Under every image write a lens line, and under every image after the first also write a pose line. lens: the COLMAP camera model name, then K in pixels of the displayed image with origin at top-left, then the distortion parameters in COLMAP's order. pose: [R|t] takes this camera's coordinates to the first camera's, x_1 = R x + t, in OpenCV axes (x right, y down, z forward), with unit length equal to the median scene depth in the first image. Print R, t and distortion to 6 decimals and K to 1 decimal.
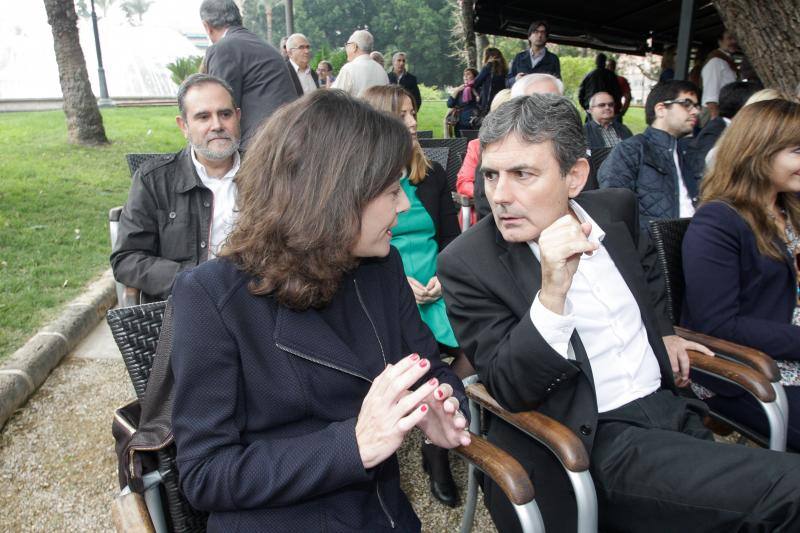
lens RADIAL K [[649.6, 0, 399.4], [0, 649.6, 283.3], [0, 0, 1]] dist [-0.052563, 0.004100]
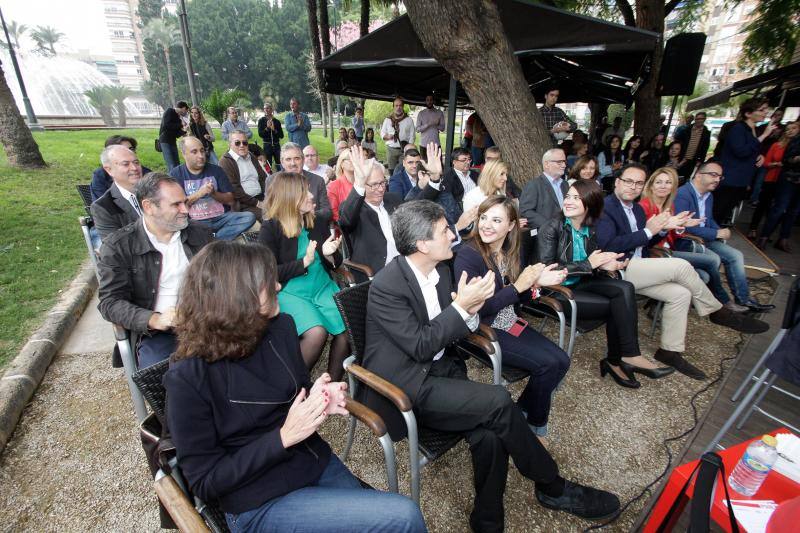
lens RADIAL K [[413.9, 0, 419.5], [0, 413.9, 266.1], [0, 0, 1]] dist [0.016316, -0.021066]
pose [[0.947684, -0.086325, 0.307317, -0.014161], [0.054699, 0.992415, 0.110091, -0.085036], [-0.314490, -0.087522, 0.945218, -0.062120]]
